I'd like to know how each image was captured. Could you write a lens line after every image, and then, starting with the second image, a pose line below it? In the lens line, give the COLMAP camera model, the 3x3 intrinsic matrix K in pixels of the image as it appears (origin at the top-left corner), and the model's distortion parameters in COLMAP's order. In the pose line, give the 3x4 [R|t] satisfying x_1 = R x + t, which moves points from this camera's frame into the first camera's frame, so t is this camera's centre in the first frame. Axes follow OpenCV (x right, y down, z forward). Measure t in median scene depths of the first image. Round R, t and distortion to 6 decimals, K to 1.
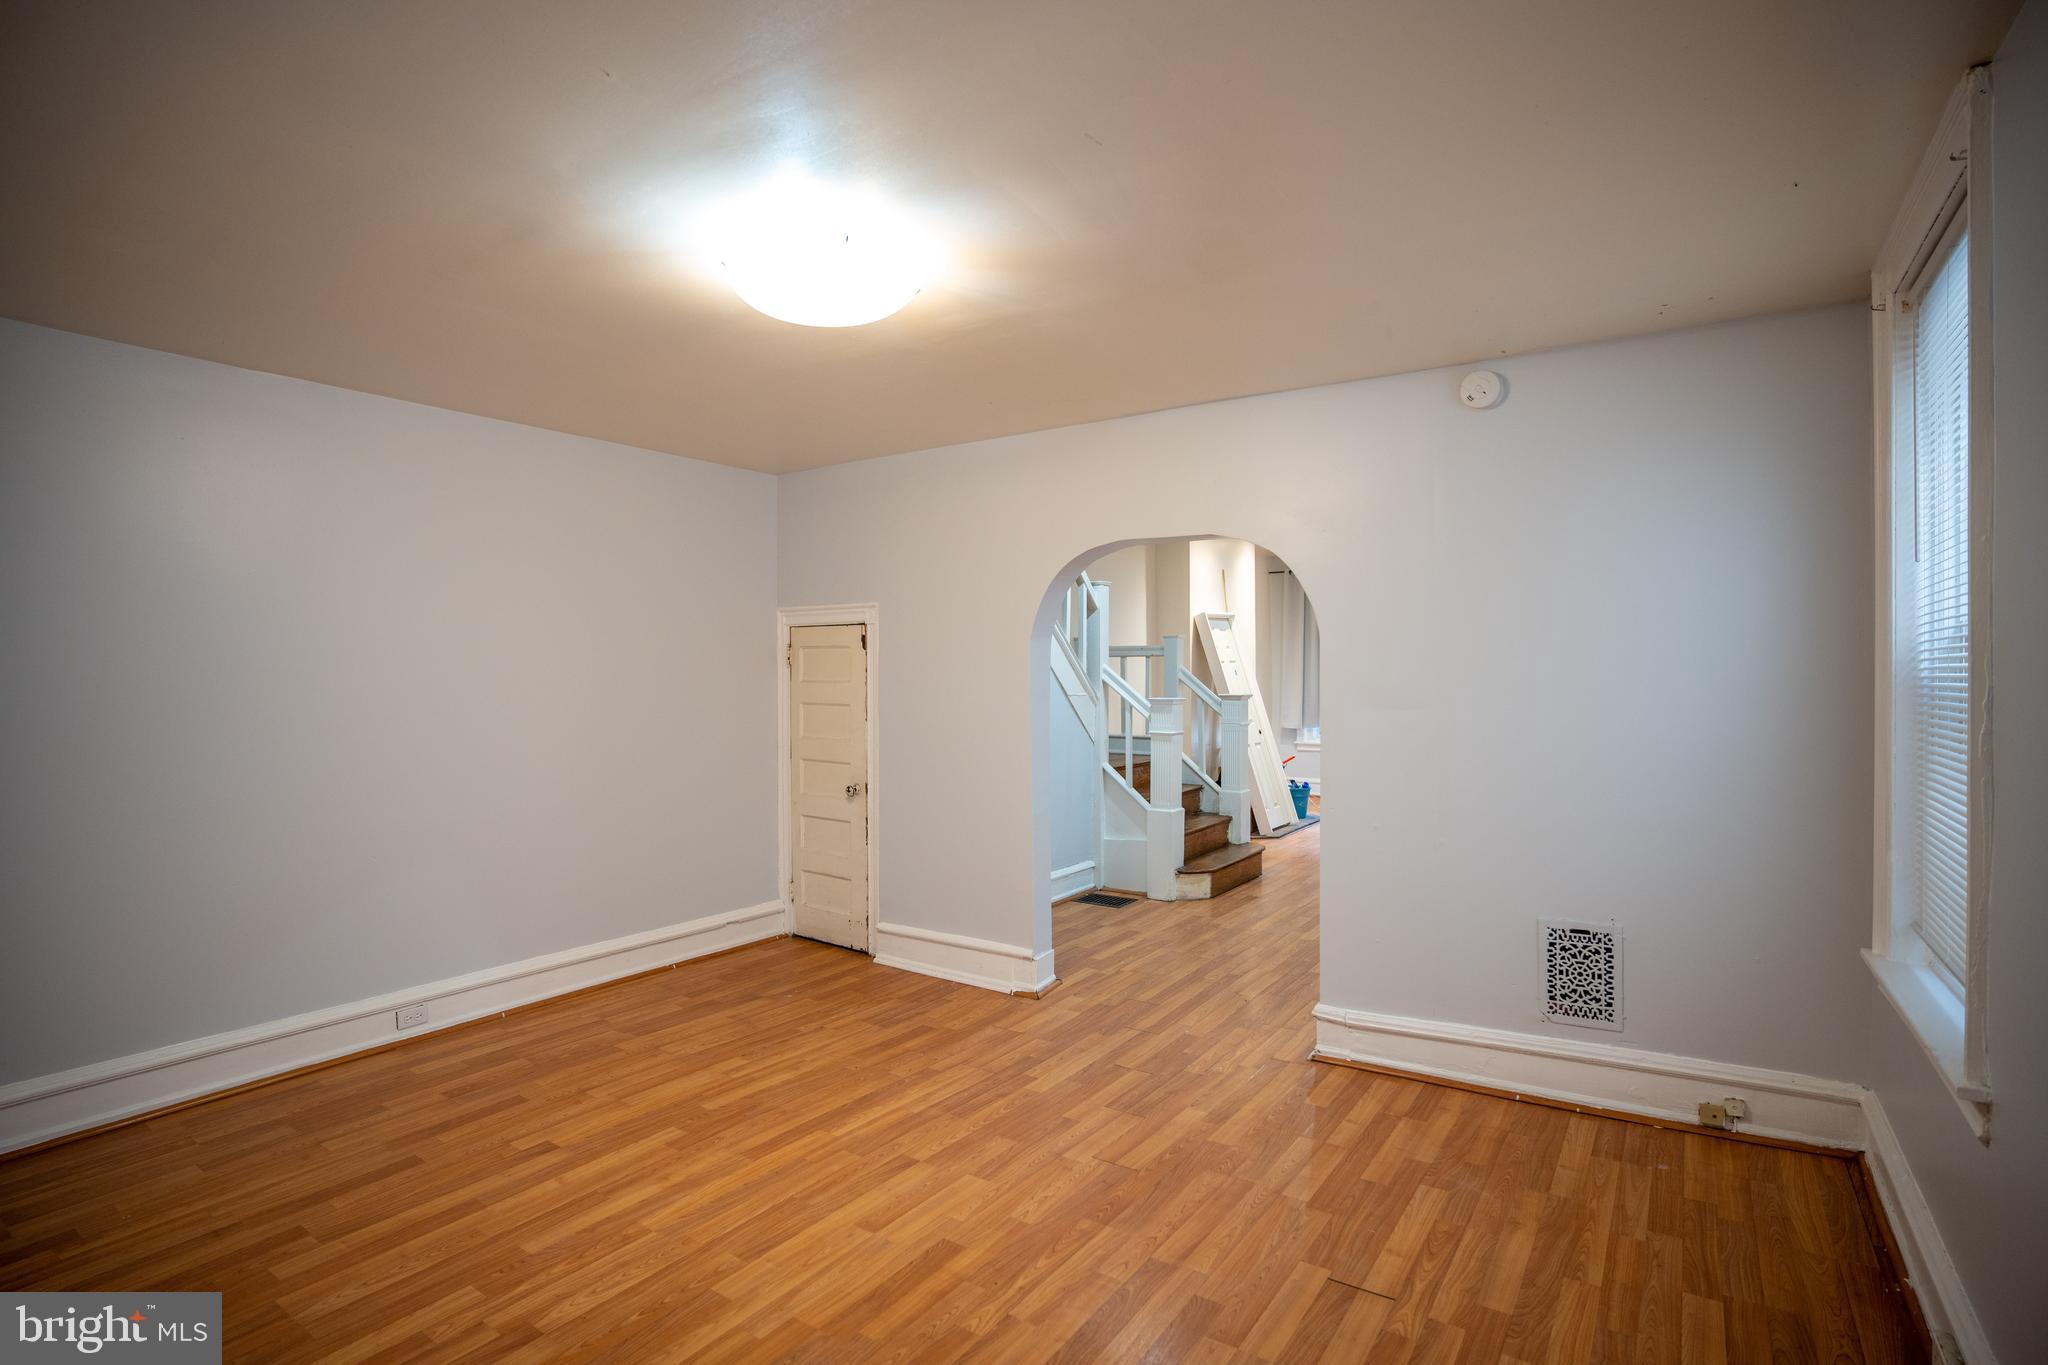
lens RADIAL K [[1000.3, 0, 1023.3], [0, 1000.3, 684.0], [0, 0, 1]] dist [-0.095600, 0.053834]
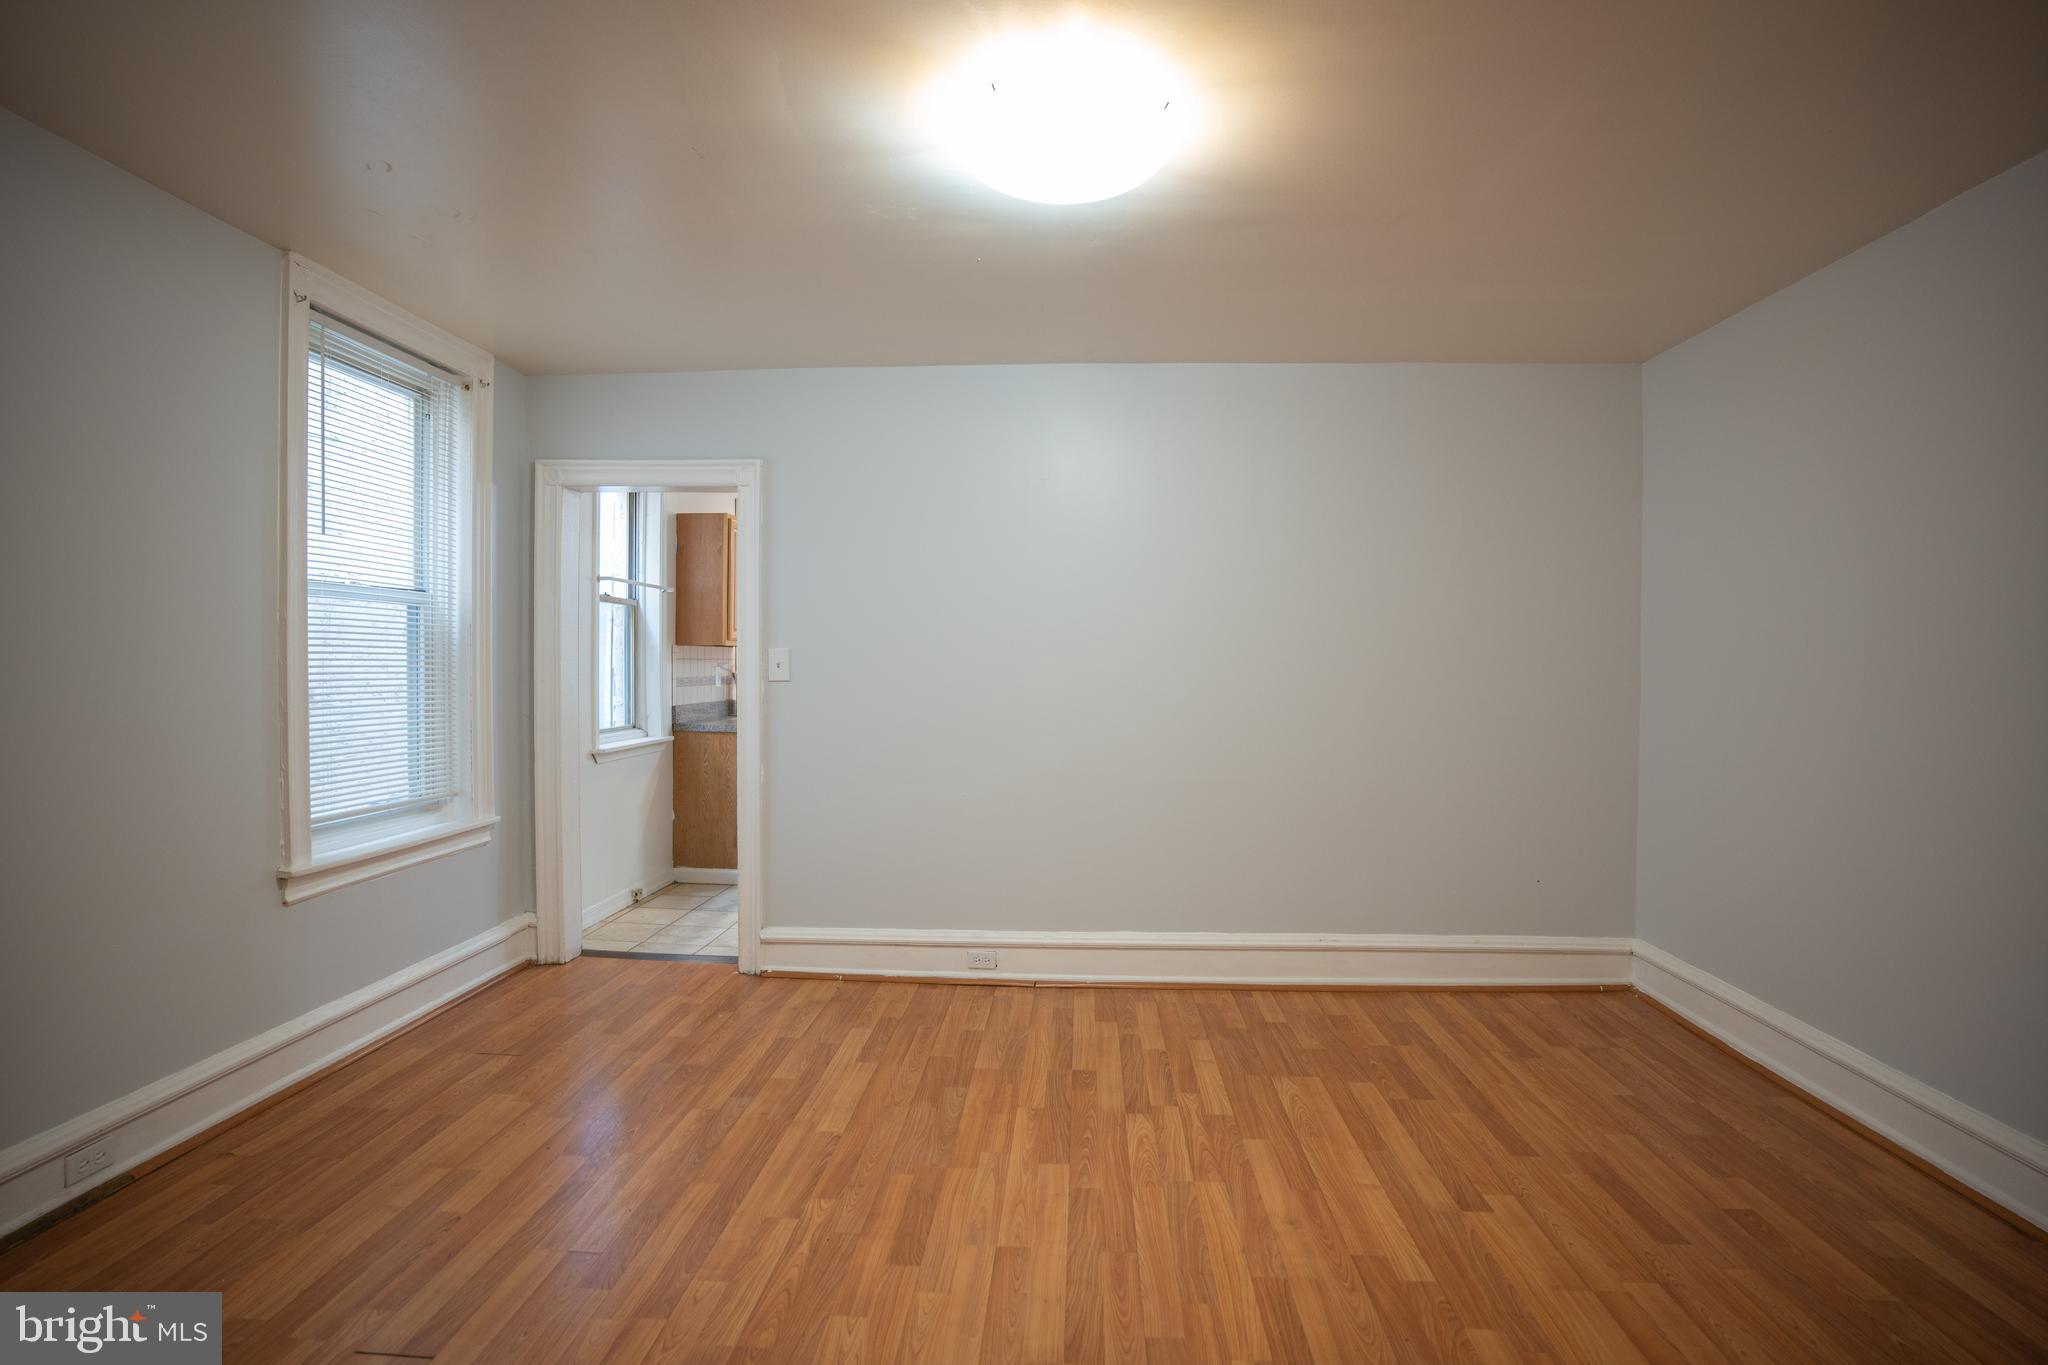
lens RADIAL K [[1015.8, 0, 1020.2], [0, 1015.8, 676.6], [0, 0, 1]] dist [-0.087969, 0.039927]
pose [[-0.857713, 0.008132, -0.514064, 0.211858], [-0.005836, 0.999656, 0.025552, 0.023990], [0.514096, 0.024916, -0.857371, 1.325596]]
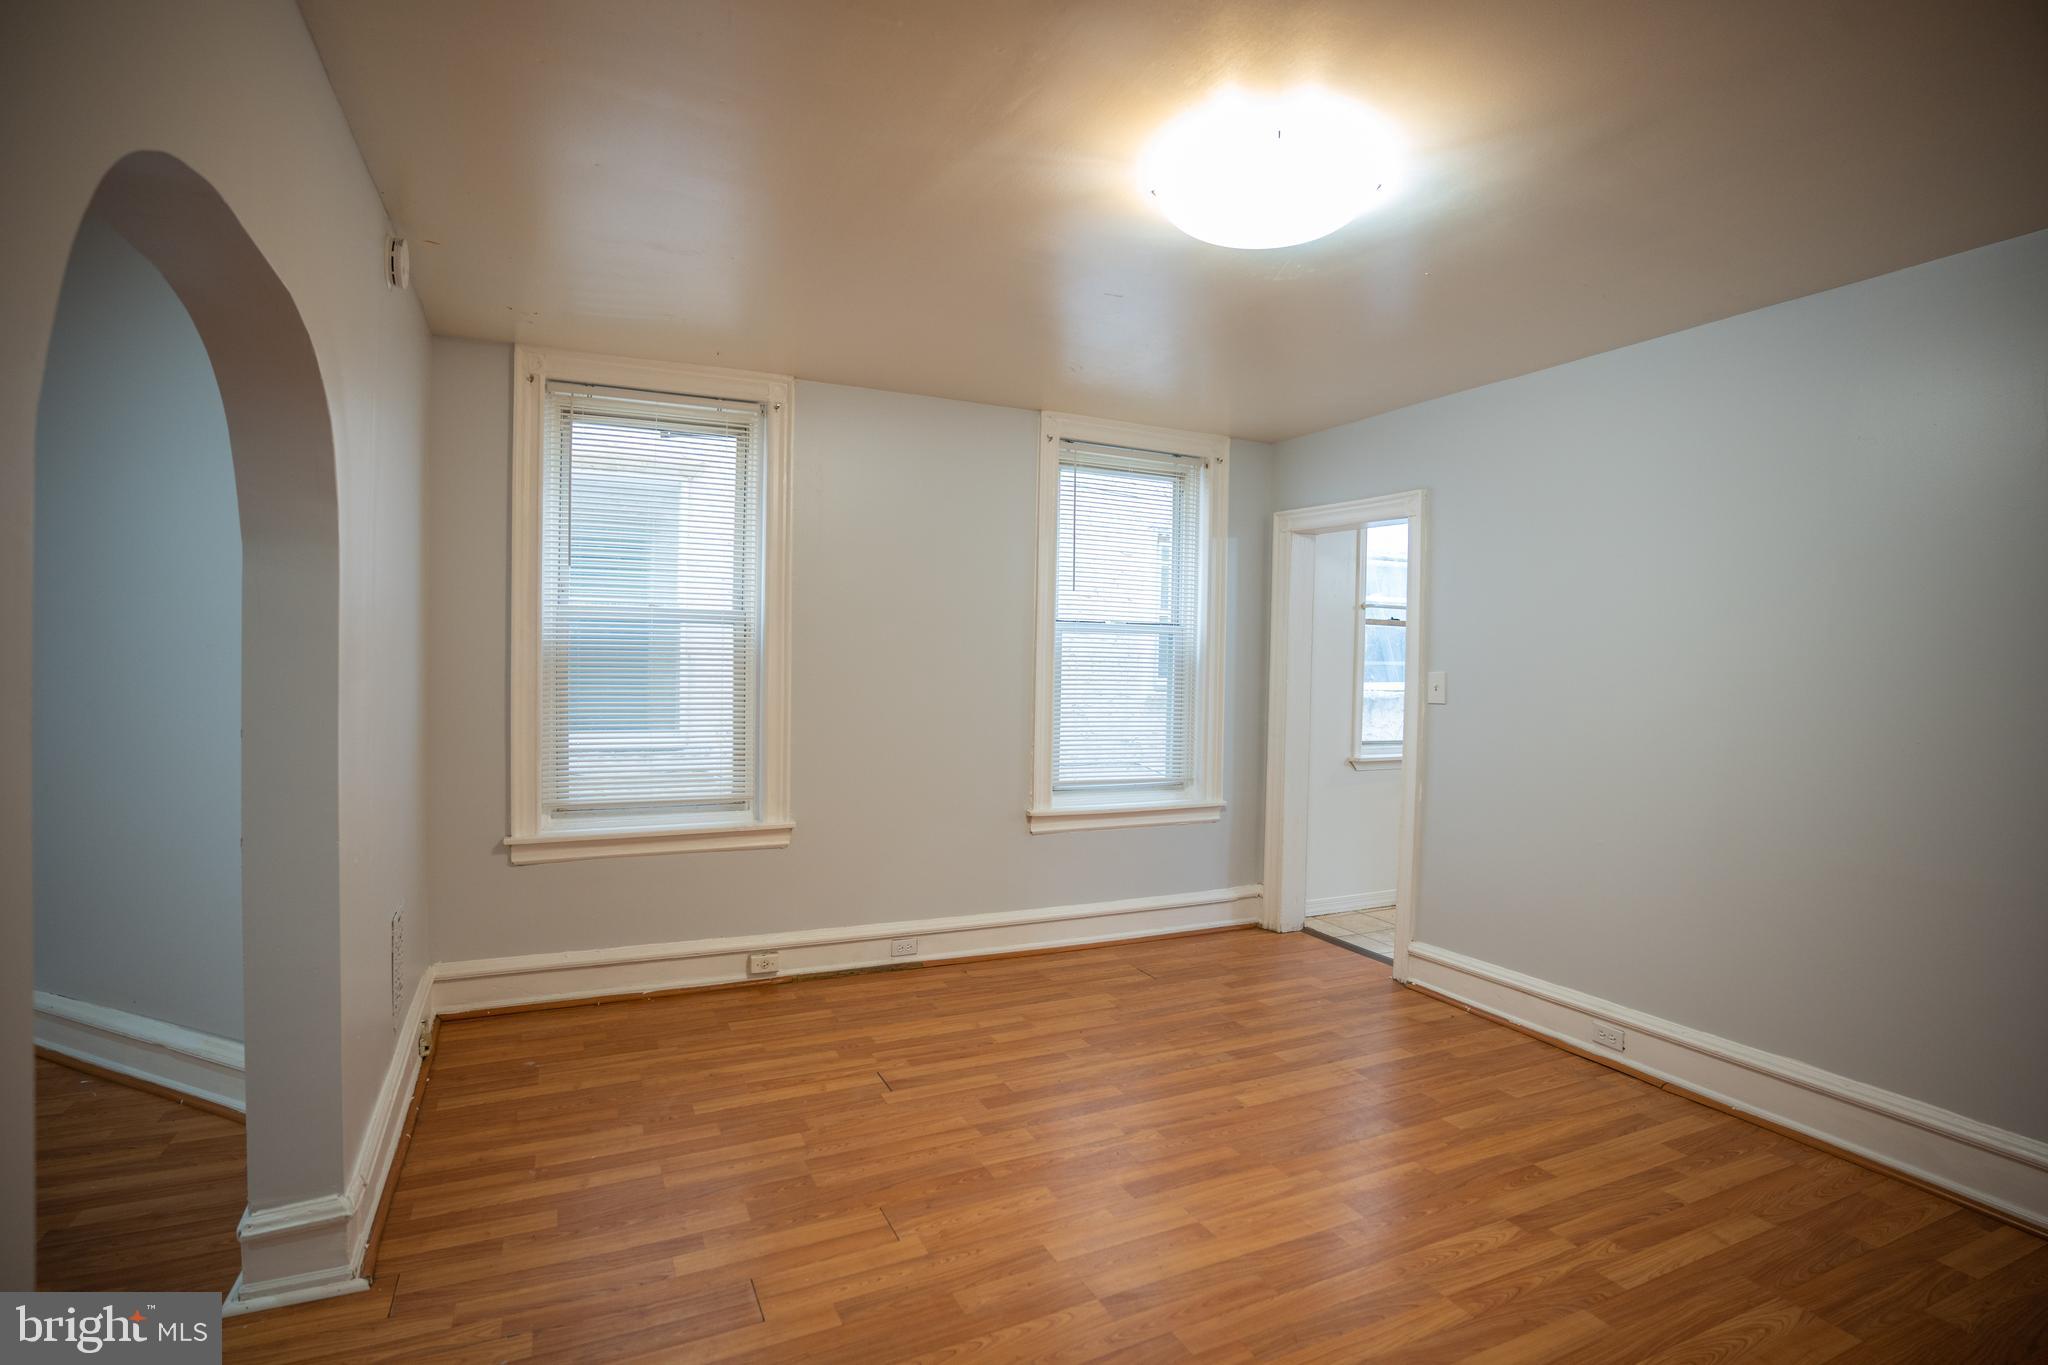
lens RADIAL K [[995.8, 0, 1022.4], [0, 995.8, 682.5], [0, 0, 1]] dist [-0.083678, 0.037981]
pose [[-0.861805, -0.021844, 0.506769, -0.359268], [-0.008627, 0.999559, 0.028414, 0.005873], [-0.507166, 0.020115, -0.861614, 1.433138]]
